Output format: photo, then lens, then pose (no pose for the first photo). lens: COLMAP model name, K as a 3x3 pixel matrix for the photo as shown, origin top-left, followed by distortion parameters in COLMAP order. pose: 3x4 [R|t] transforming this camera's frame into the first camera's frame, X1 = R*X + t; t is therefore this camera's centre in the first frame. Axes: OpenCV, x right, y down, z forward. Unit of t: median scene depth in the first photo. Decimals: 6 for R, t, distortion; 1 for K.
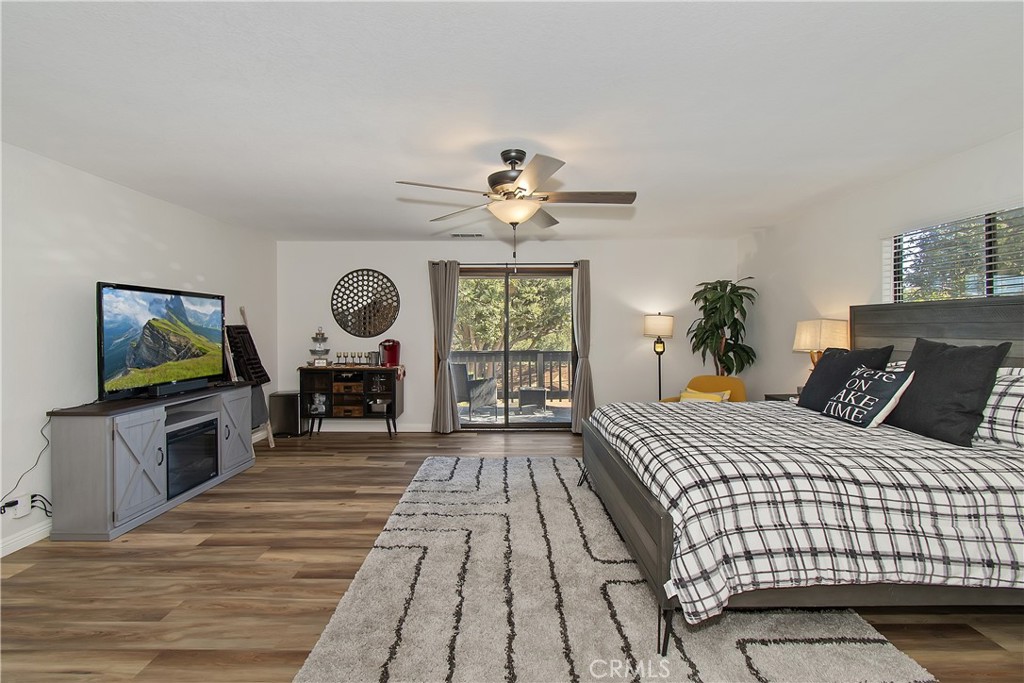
lens RADIAL K [[461.2, 0, 507.1], [0, 461.2, 337.2], [0, 0, 1]] dist [0.002097, -0.000362]
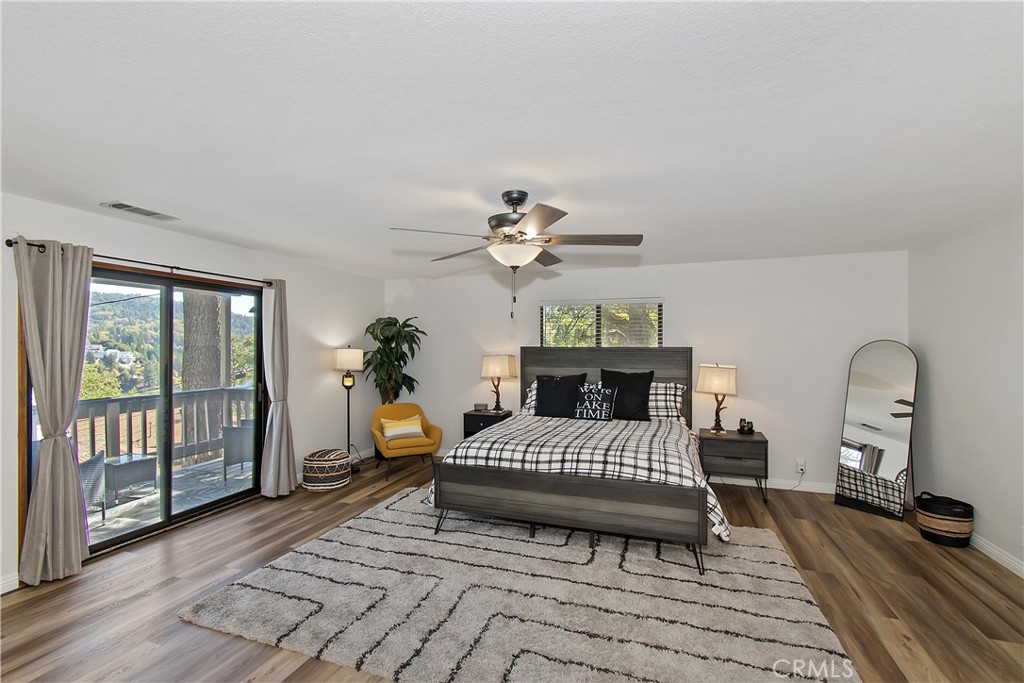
lens RADIAL K [[454.6, 0, 507.1], [0, 454.6, 345.5], [0, 0, 1]] dist [0.000814, 0.000061]
pose [[0.328310, 0.005897, 0.944552, -0.891064], [0.015699, 0.999808, -0.011699, -0.070597], [-0.944439, 0.018670, 0.328155, 0.708388]]
